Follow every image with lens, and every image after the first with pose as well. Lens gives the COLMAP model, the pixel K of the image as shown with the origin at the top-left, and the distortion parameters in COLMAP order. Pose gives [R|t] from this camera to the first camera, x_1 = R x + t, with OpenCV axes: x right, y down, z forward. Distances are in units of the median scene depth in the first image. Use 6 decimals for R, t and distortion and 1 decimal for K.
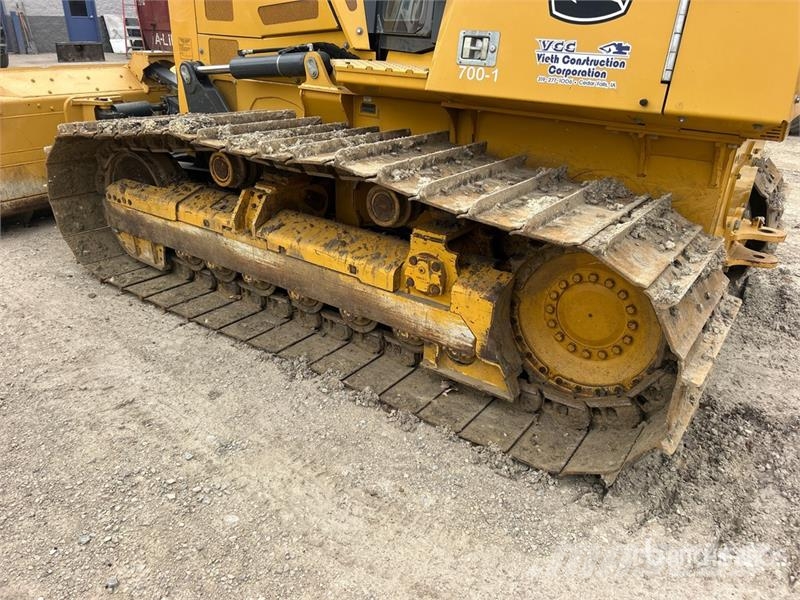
lens RADIAL K [[588.1, 0, 400.3], [0, 588.1, 315.6], [0, 0, 1]] dist [0.002292, -0.005723]
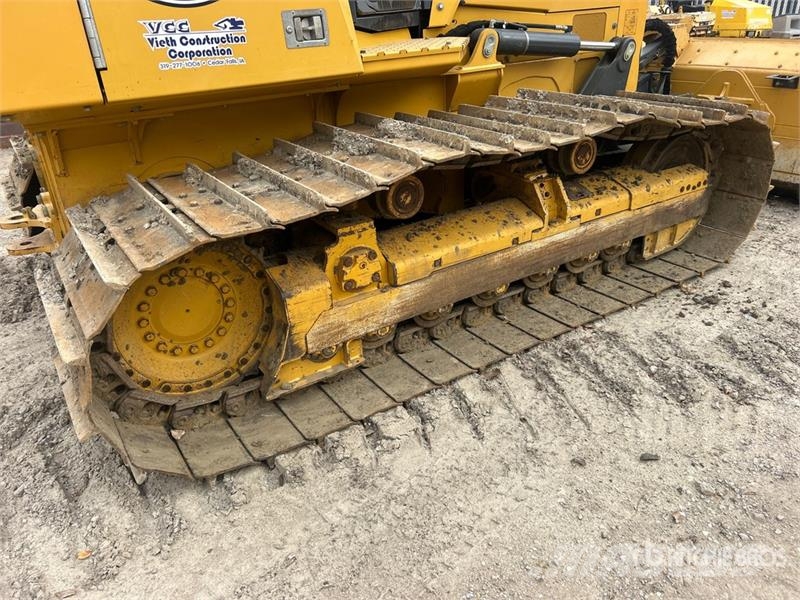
lens RADIAL K [[613.2, 0, 400.8], [0, 613.2, 311.4], [0, 0, 1]] dist [0.016157, 0.003496]
pose [[0.364234, -0.457922, 0.810951, -0.438112], [0.450996, 0.848581, 0.276609, -0.146075], [-0.814823, 0.264985, 0.515603, 0.260312]]
